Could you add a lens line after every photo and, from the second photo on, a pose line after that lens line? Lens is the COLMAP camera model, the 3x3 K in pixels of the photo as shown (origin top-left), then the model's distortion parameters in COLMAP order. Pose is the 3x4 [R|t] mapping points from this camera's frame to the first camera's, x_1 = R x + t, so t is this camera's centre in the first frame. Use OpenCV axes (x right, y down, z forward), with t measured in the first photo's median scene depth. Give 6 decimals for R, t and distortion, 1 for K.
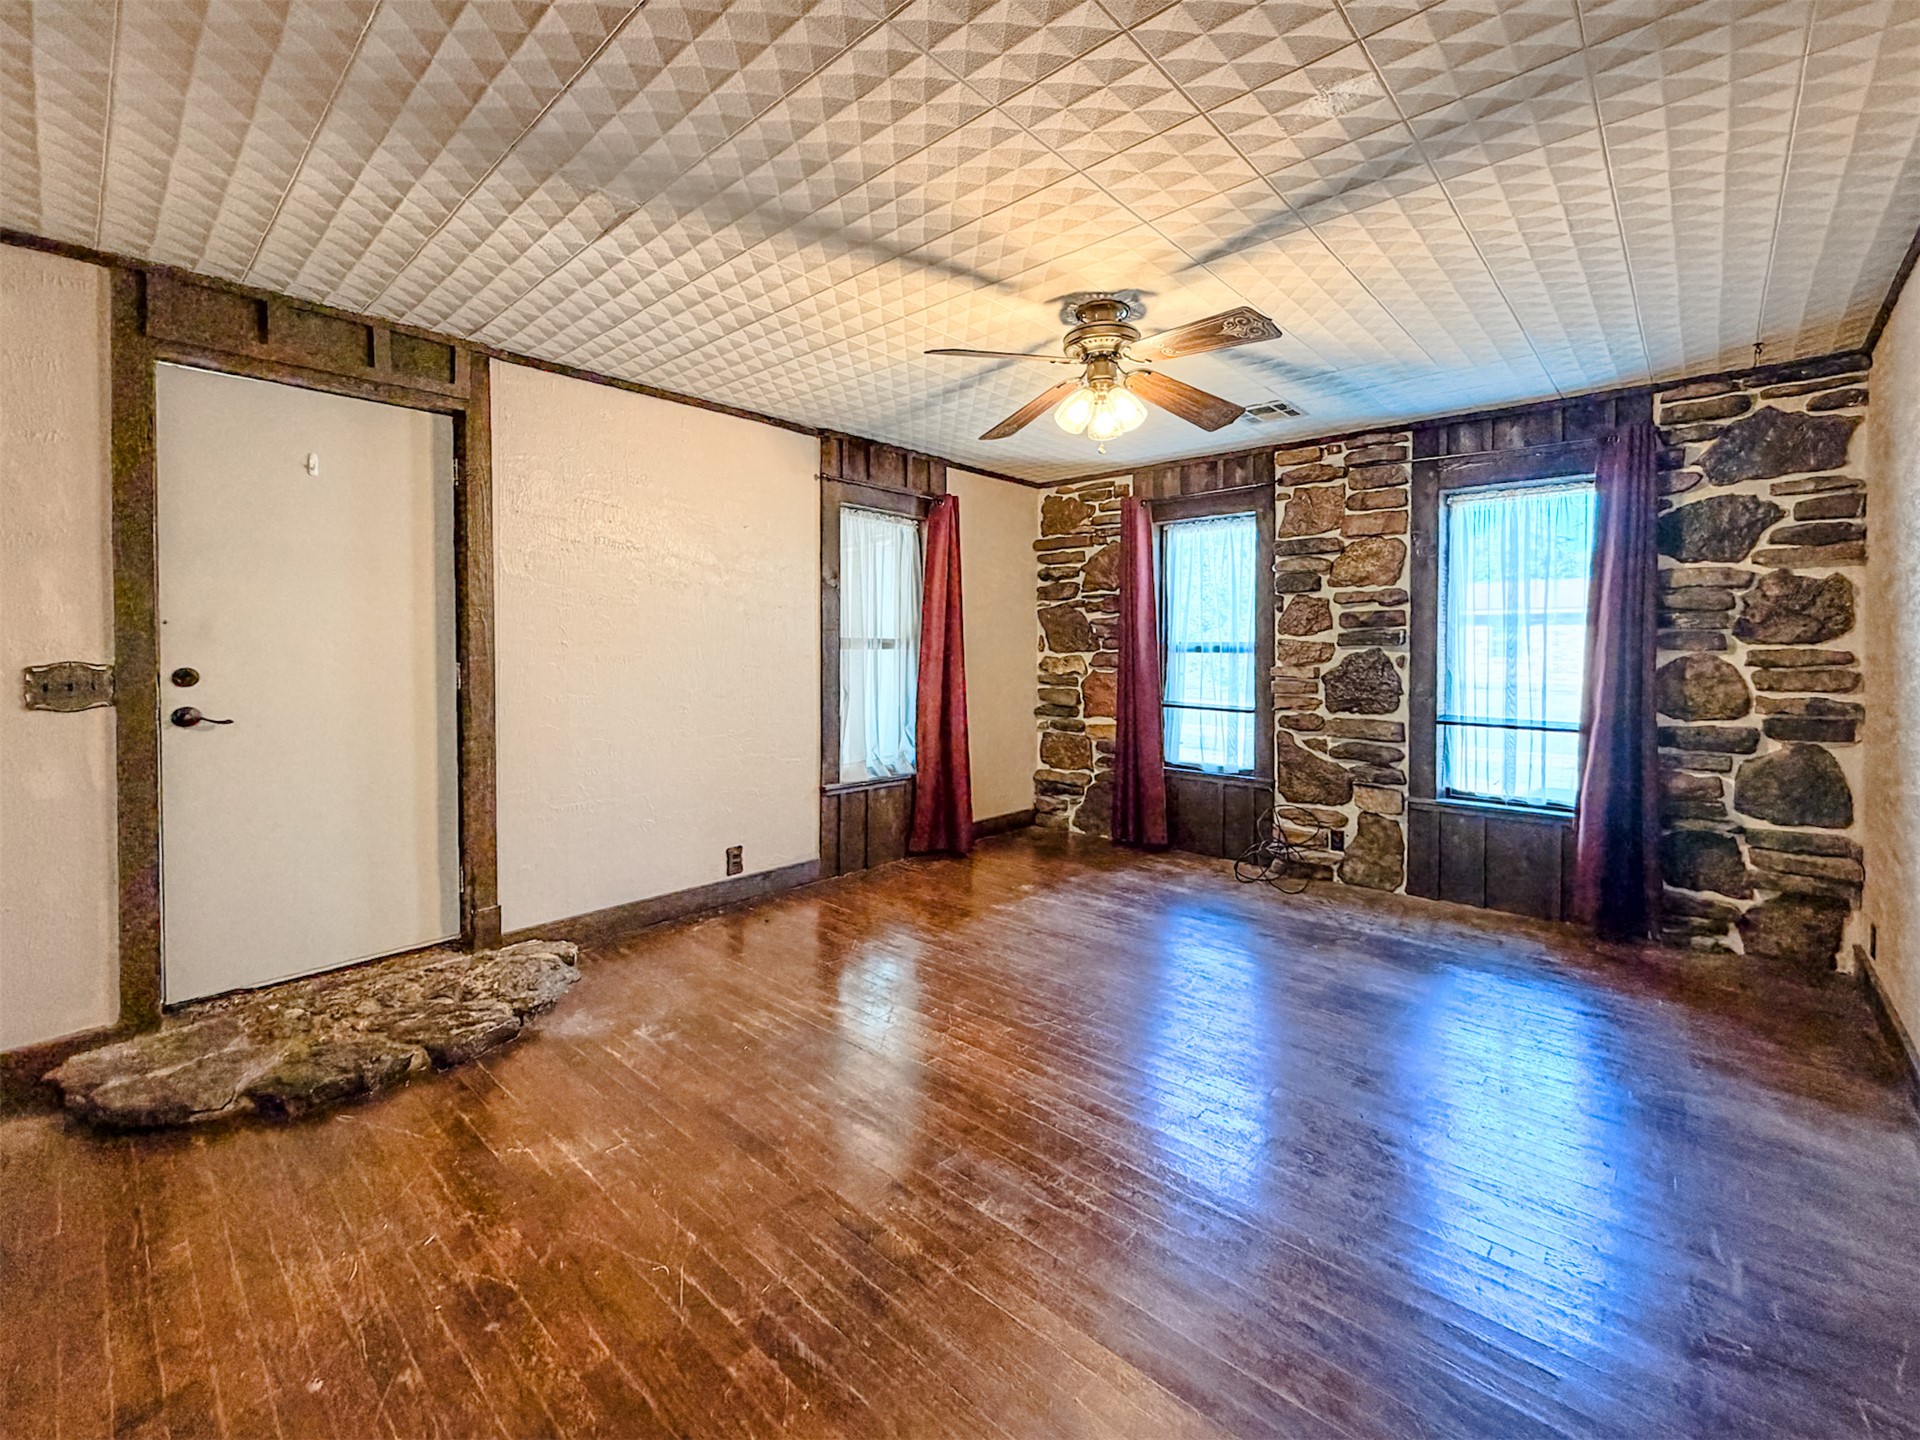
lens RADIAL K [[834.3, 0, 943.0], [0, 834.3, 654.9], [0, 0, 1]] dist [-0.001578, -0.000234]
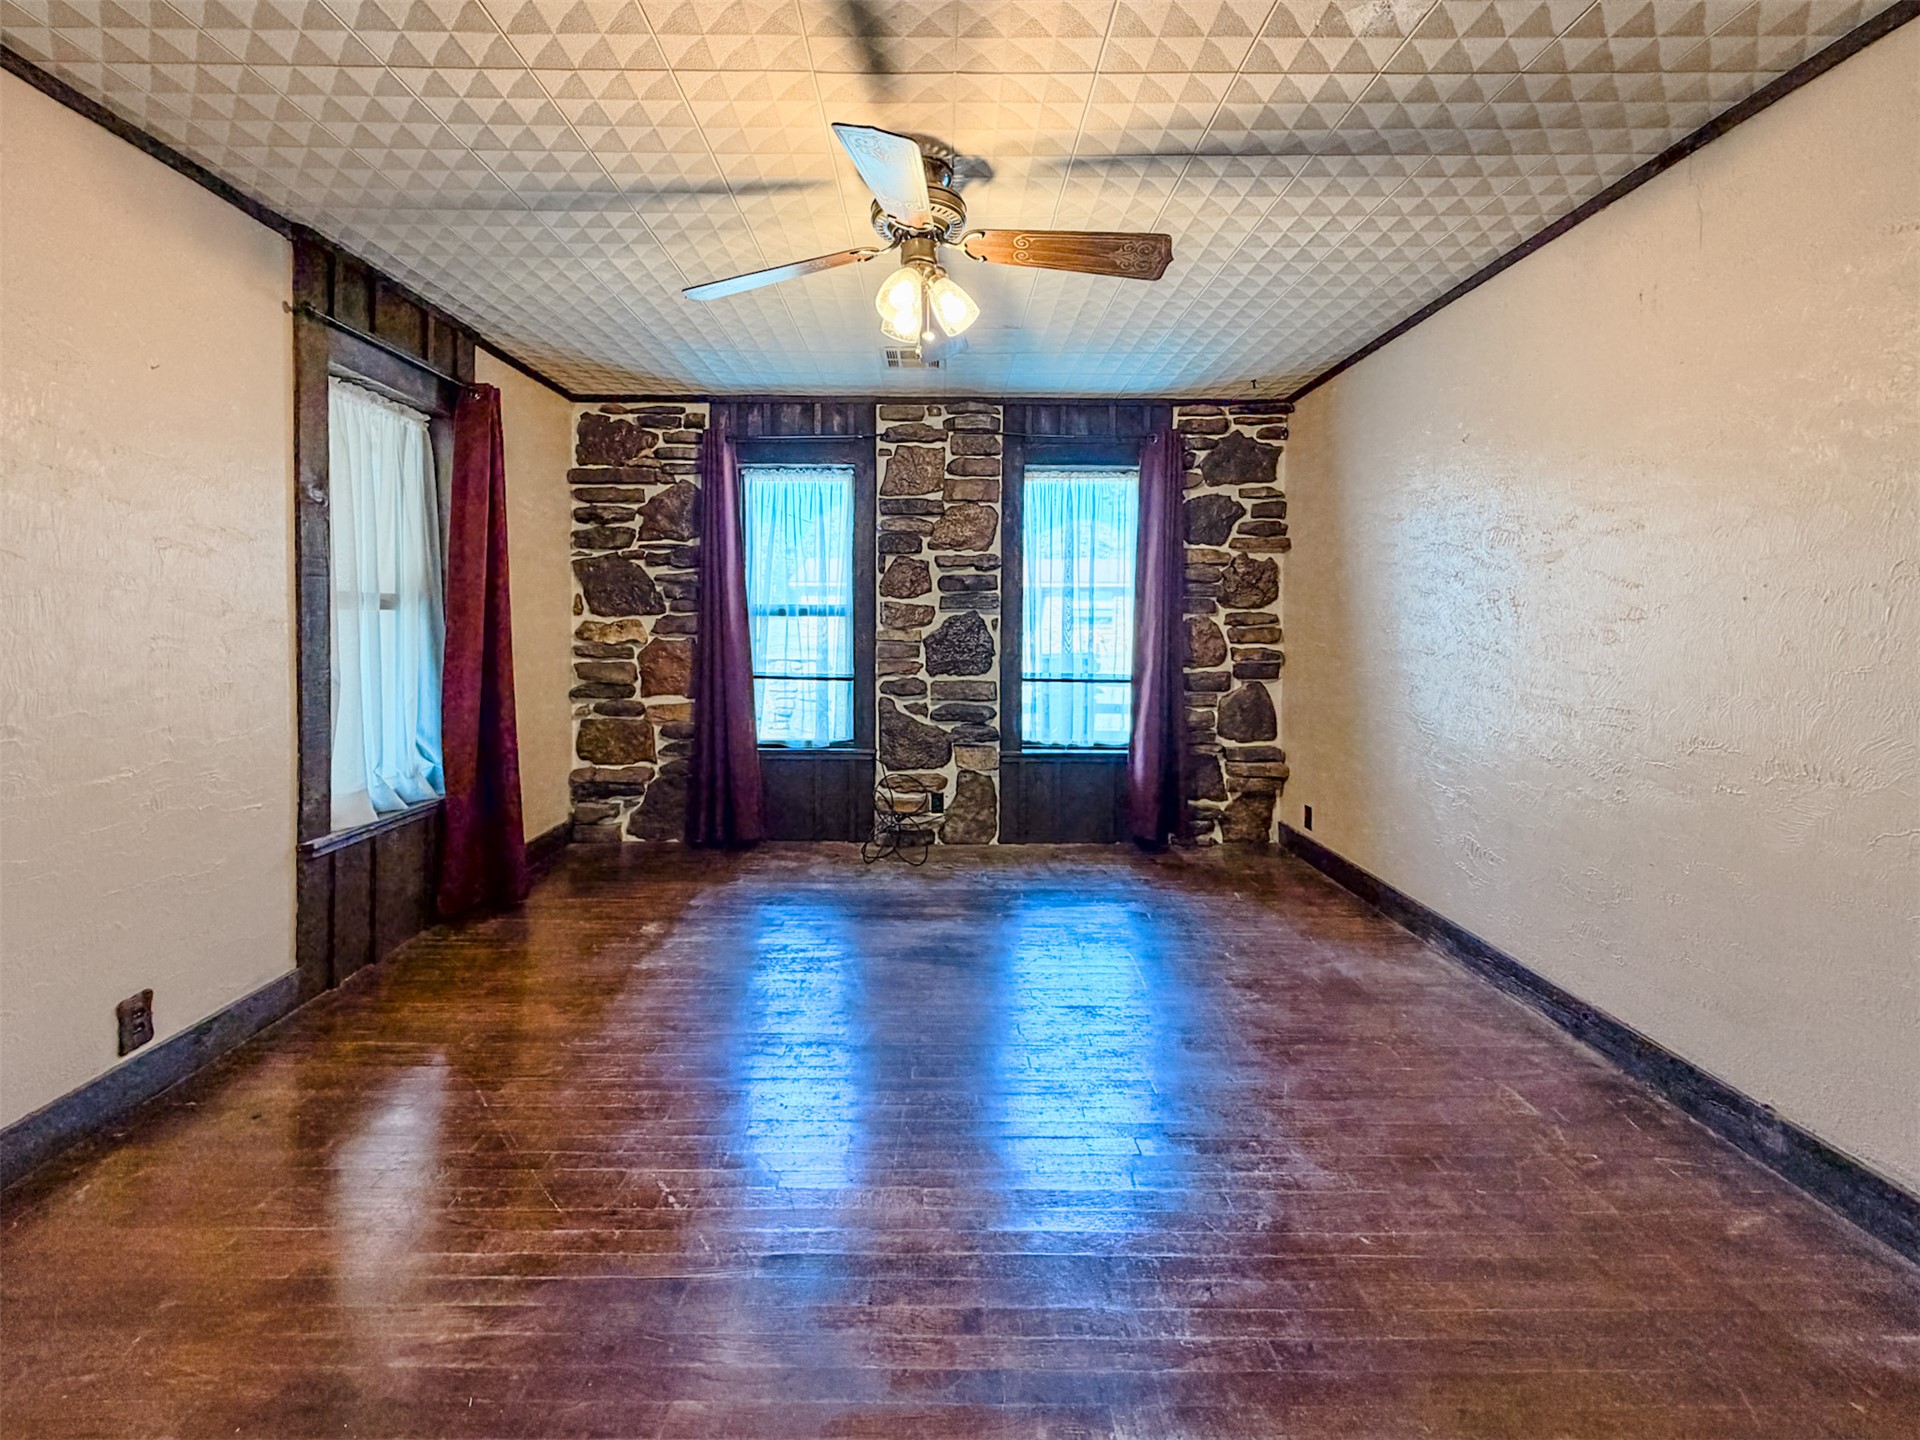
lens RADIAL K [[844.7, 0, 944.1], [0, 844.7, 633.8], [0, 0, 1]] dist [0.000590, 0.000125]
pose [[0.726233, -0.013530, 0.687316, -0.221607], [0.004715, 0.999881, 0.014701, 0.004286], [-0.687432, -0.007436, 0.726210, 0.263531]]
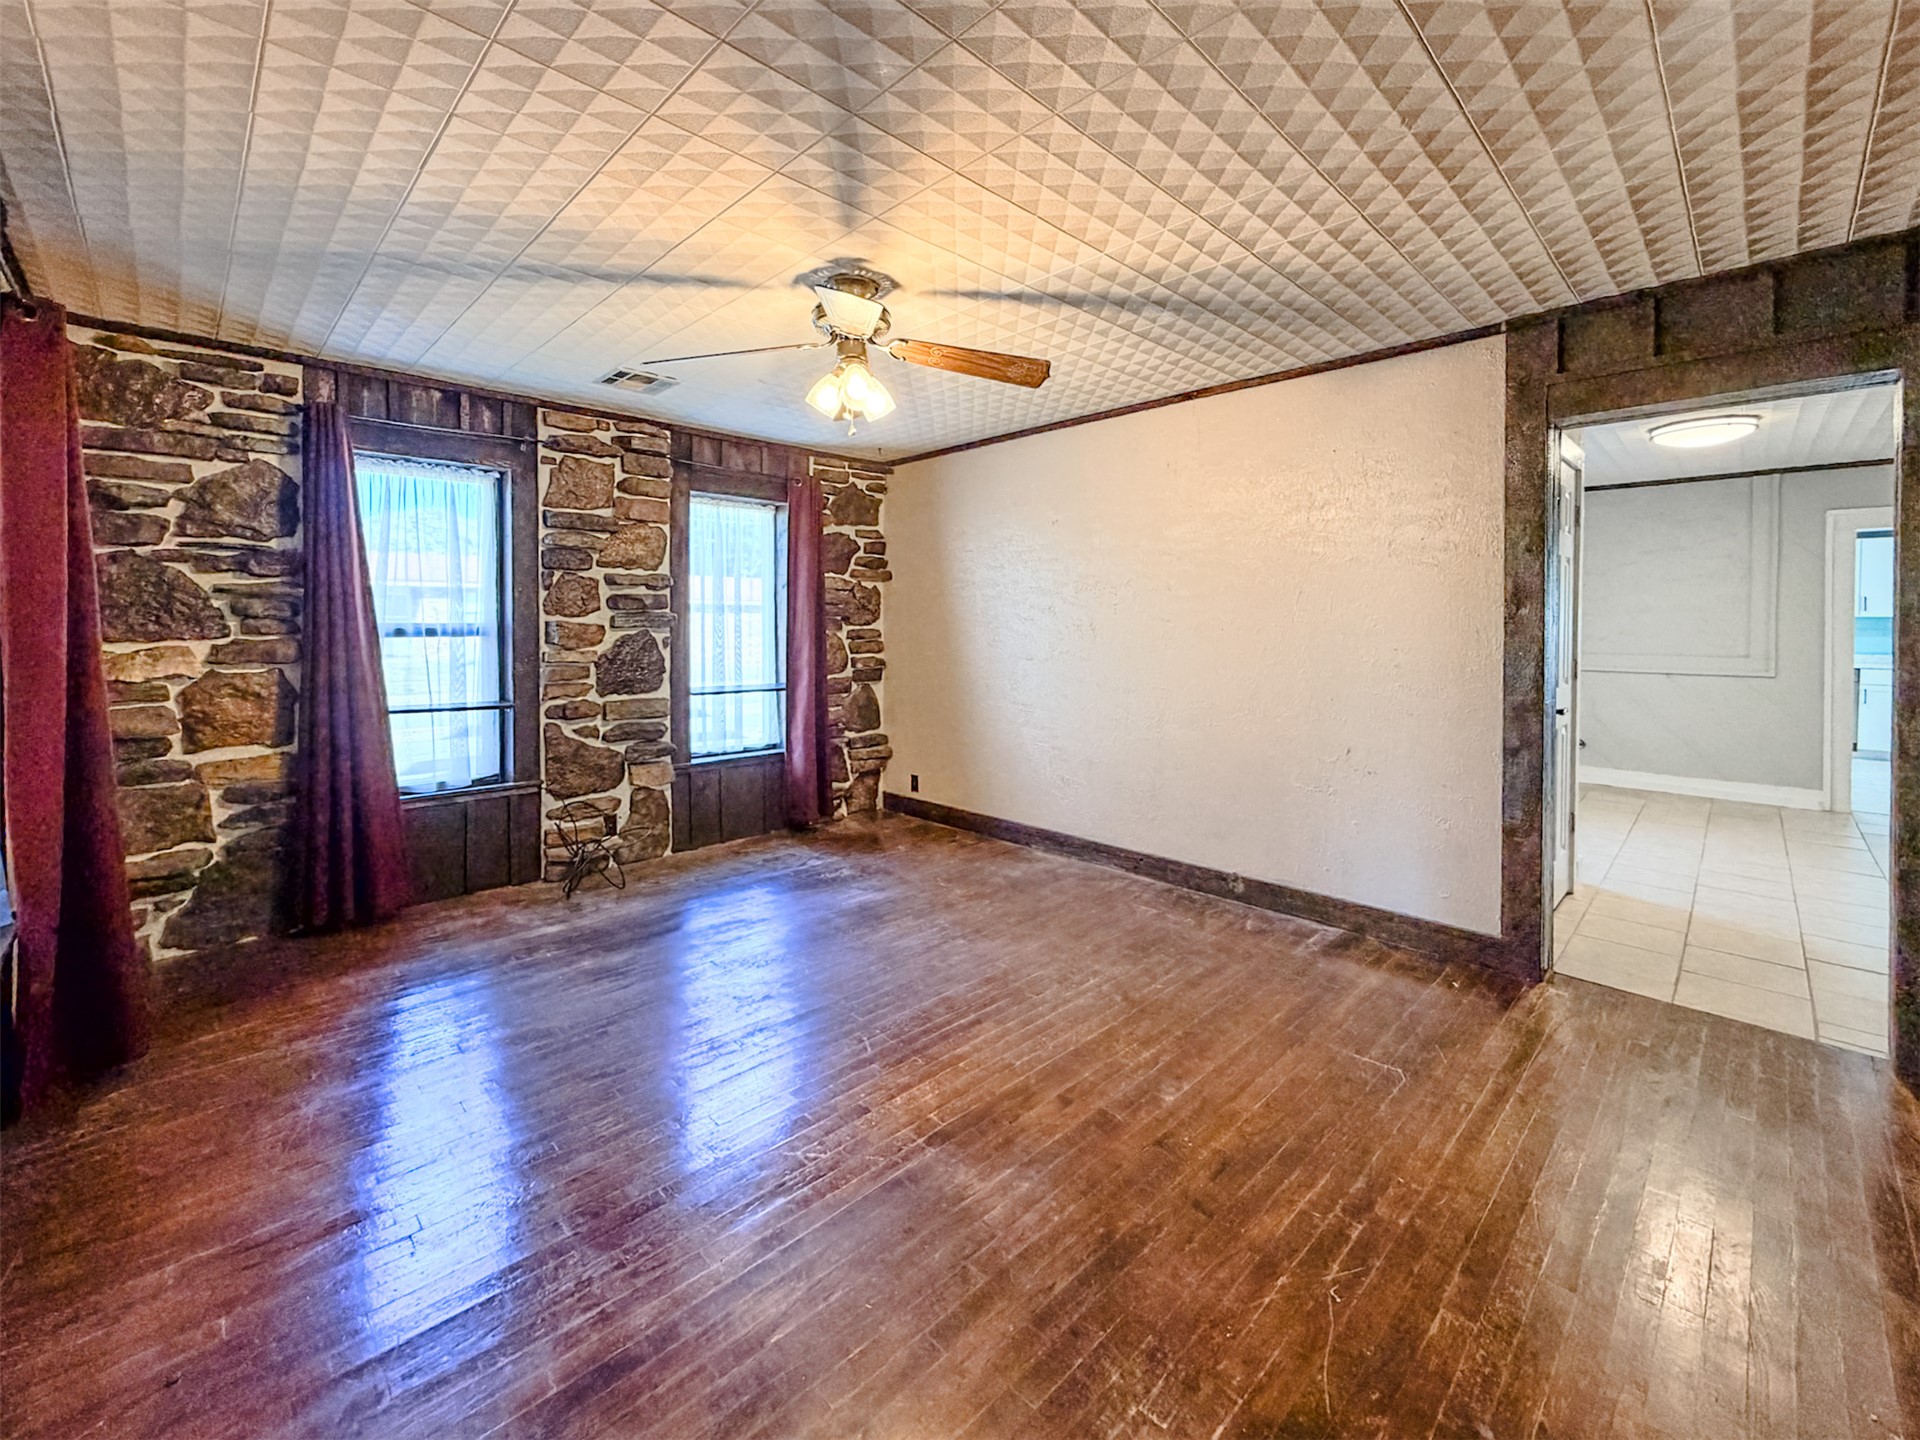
lens RADIAL K [[806.7, 0, 1017.9], [0, 806.7, 642.6], [0, 0, 1]] dist [-0.000180, -0.000137]
pose [[-0.002718, -0.028139, 0.999600, -0.484692], [0.006149, 0.999585, 0.028155, -0.017597], [-0.999977, 0.006223, -0.002544, 0.530057]]
